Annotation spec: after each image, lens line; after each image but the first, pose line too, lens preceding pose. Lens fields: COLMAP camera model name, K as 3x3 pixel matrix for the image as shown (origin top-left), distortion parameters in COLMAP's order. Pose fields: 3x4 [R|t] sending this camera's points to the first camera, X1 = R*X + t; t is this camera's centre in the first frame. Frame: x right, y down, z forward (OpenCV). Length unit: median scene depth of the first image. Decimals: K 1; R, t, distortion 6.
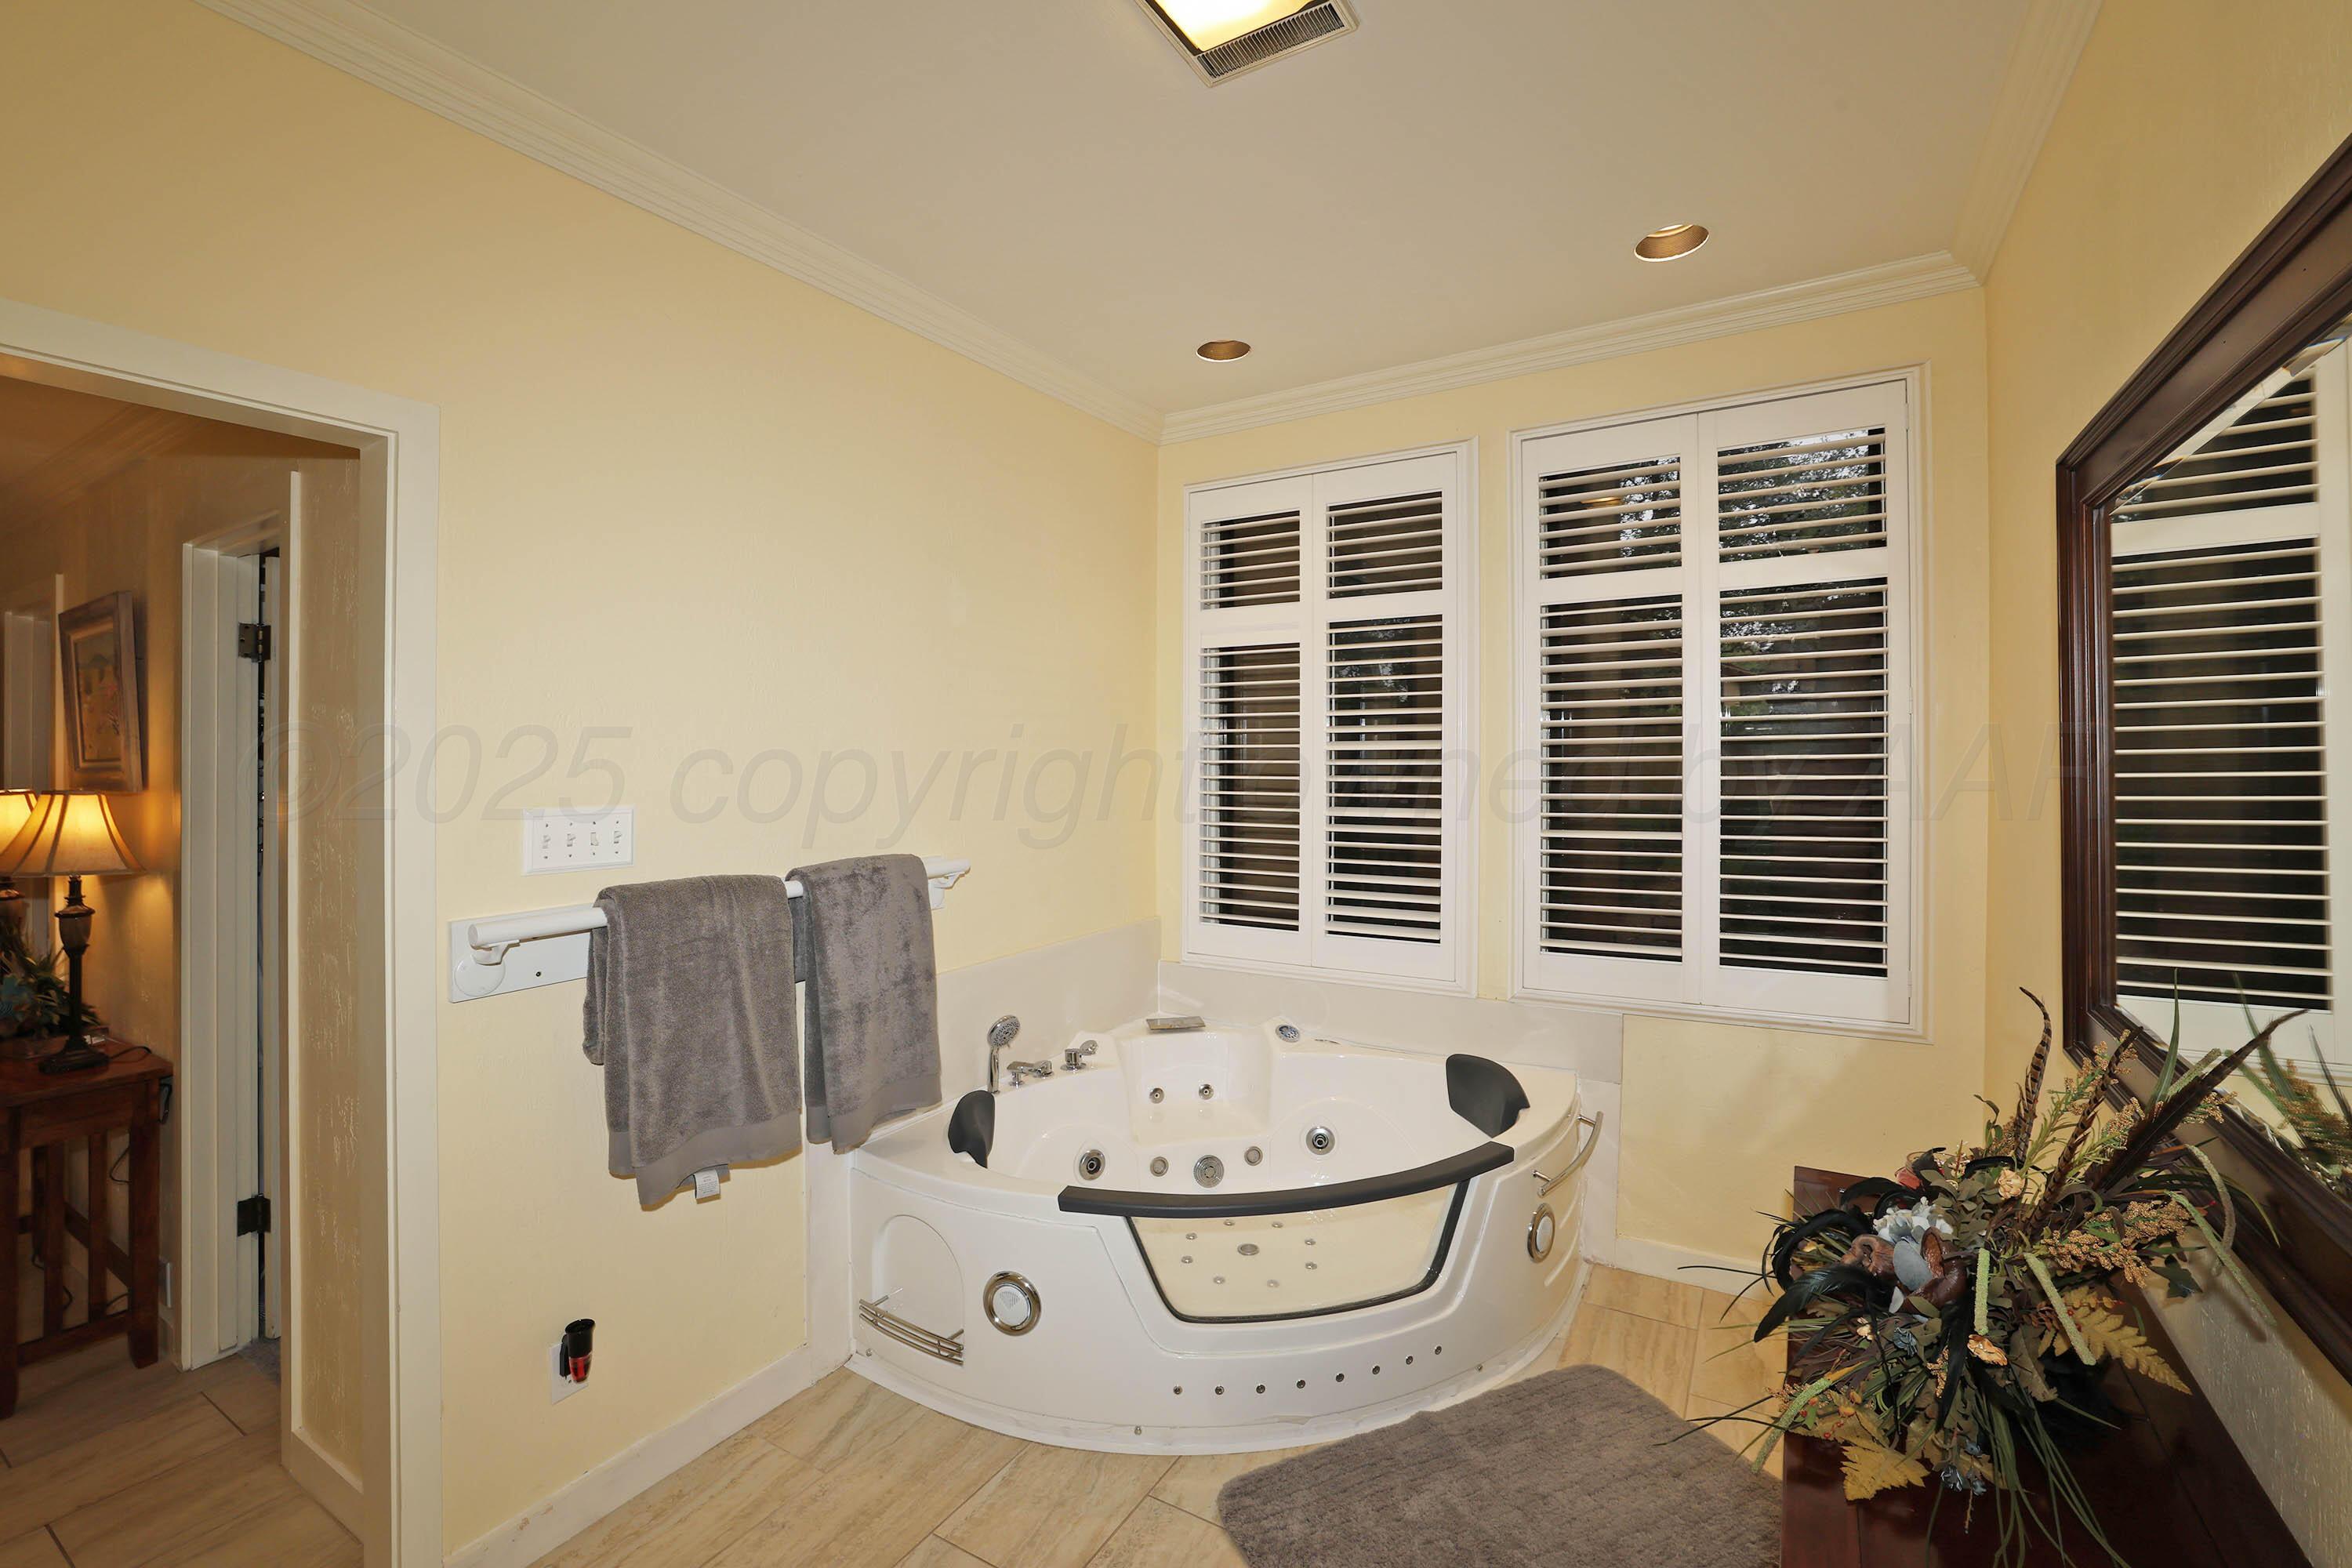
lens RADIAL K [[1039.3, 0, 1172.3], [0, 1039.3, 750.1], [0, 0, 1]] dist [-0.020849, 0.000110]
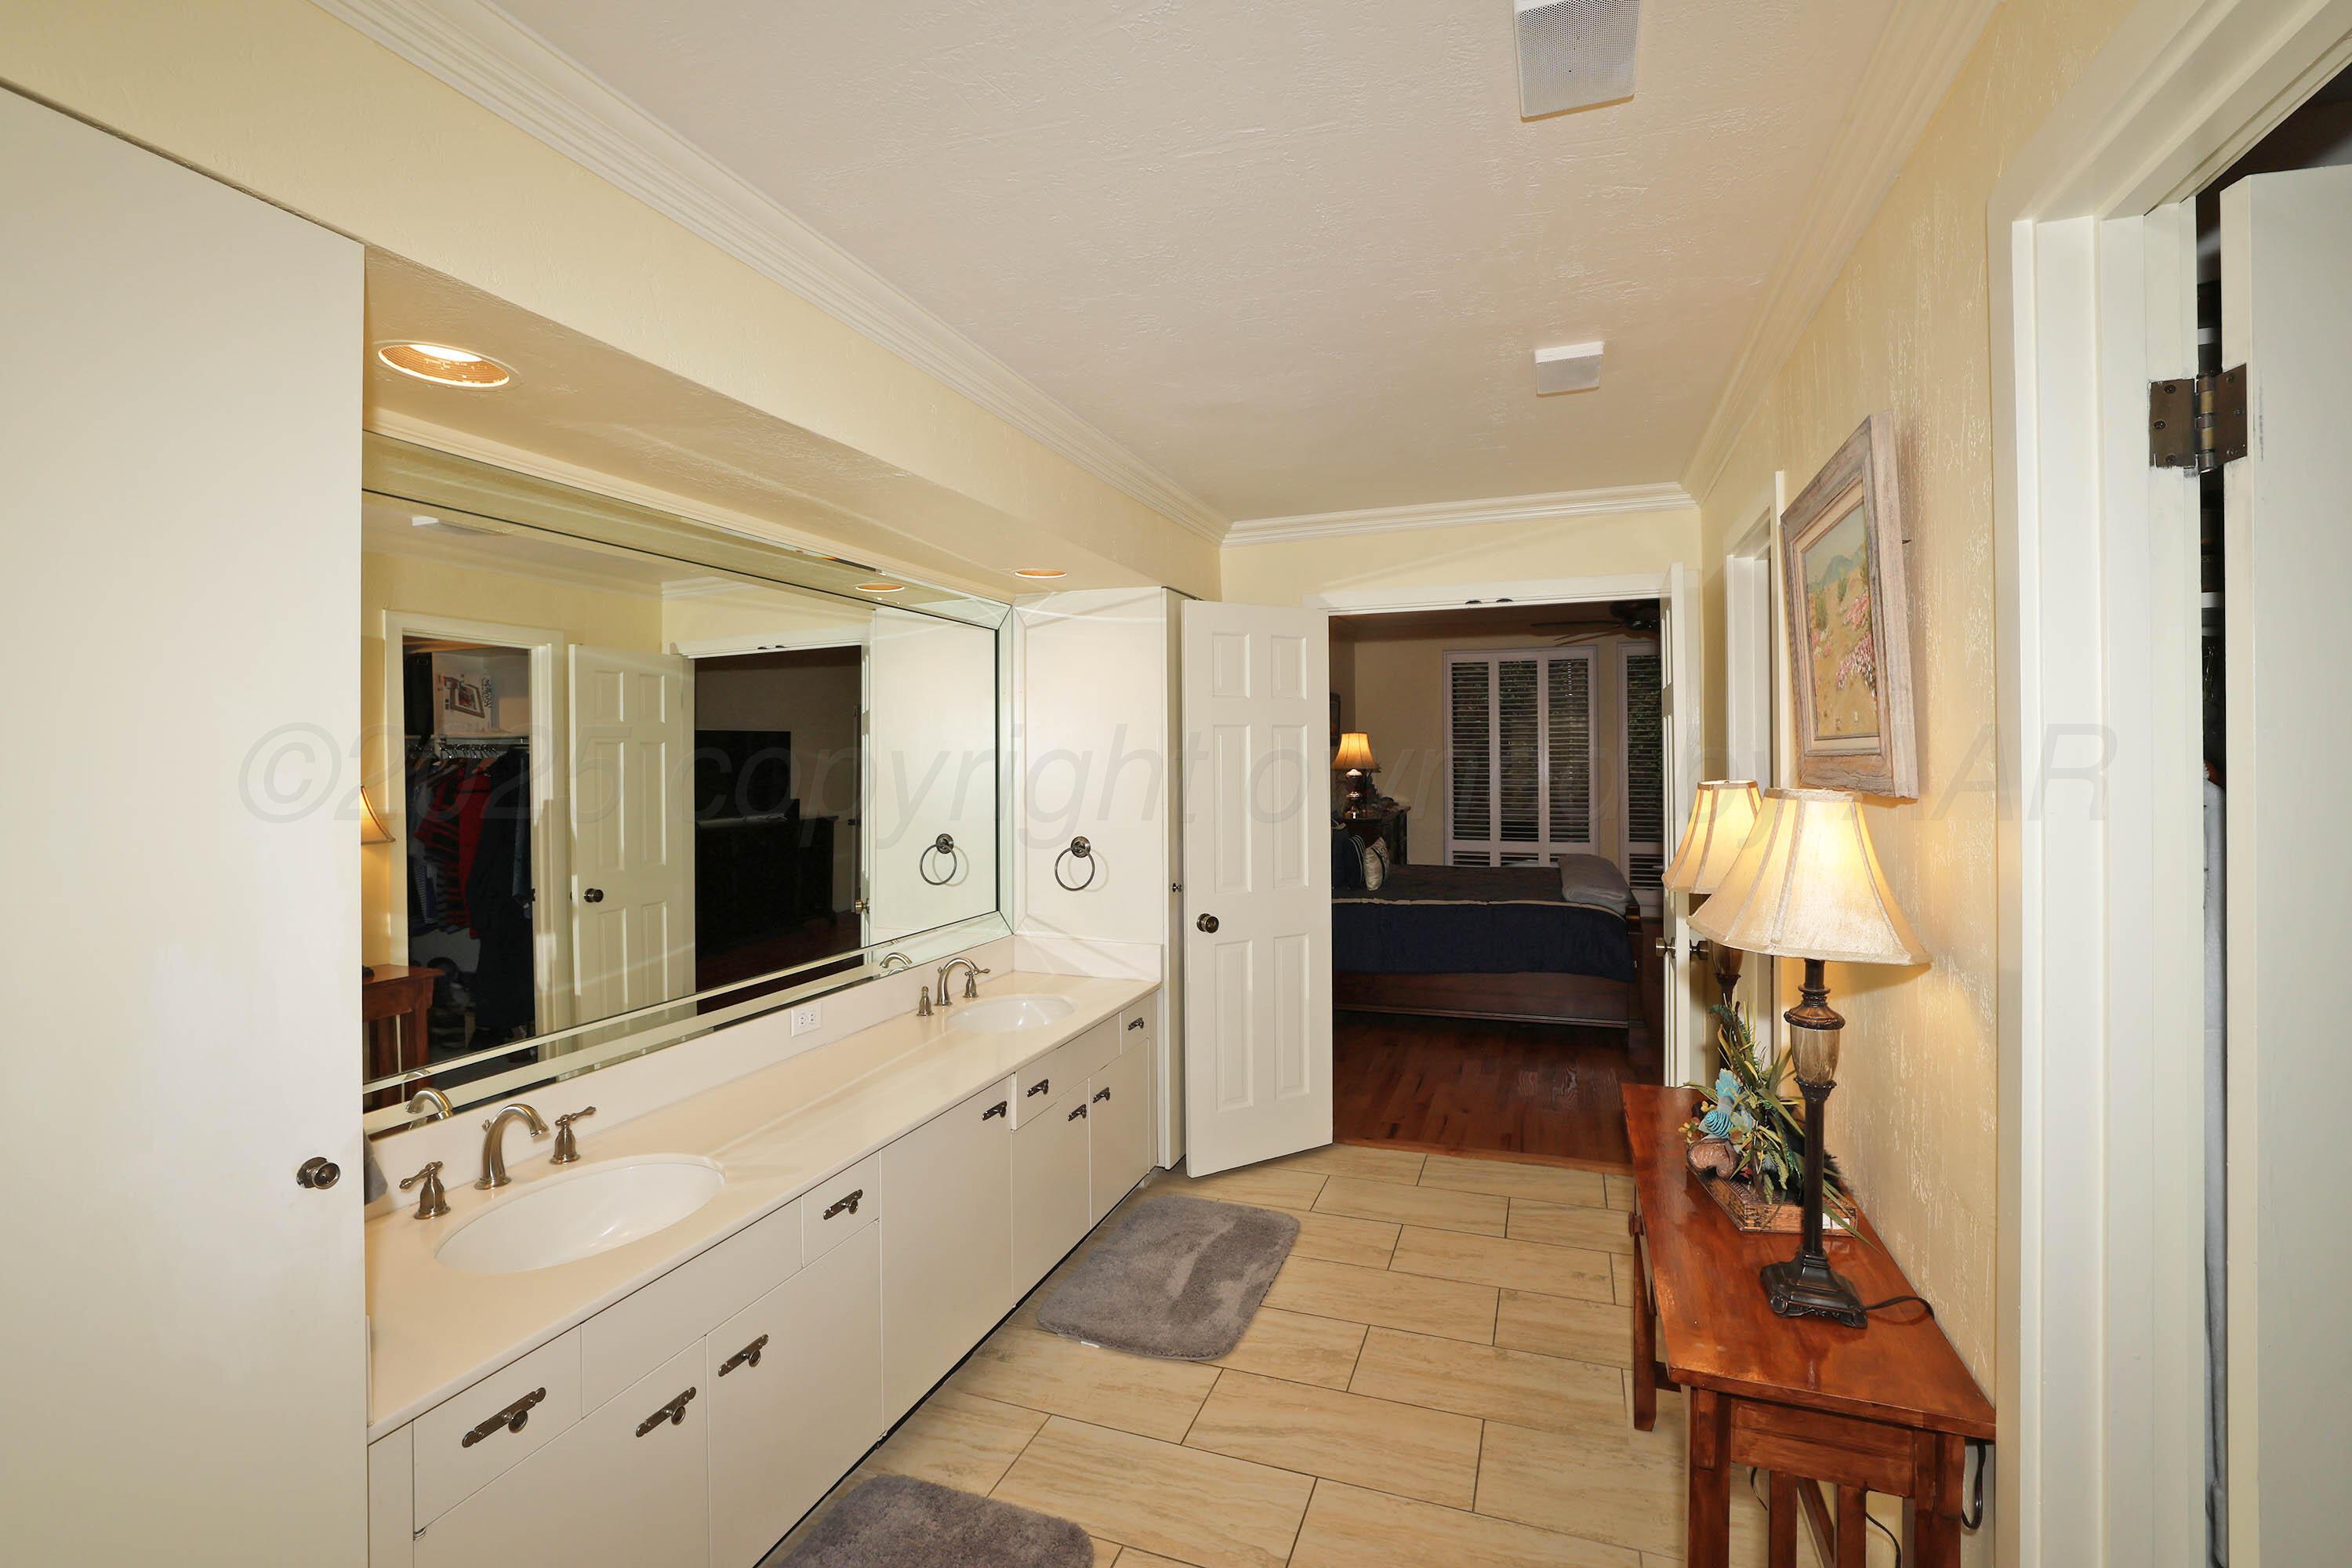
lens RADIAL K [[1039.3, 0, 1172.3], [0, 1039.3, 750.1], [0, 0, 1]] dist [-0.020849, 0.000110]
pose [[0.206932, 0.003590, -0.978349, -0.603489], [0.015561, 0.999855, 0.006960, 0.009511], [0.978231, -0.016664, 0.206847, 0.542174]]
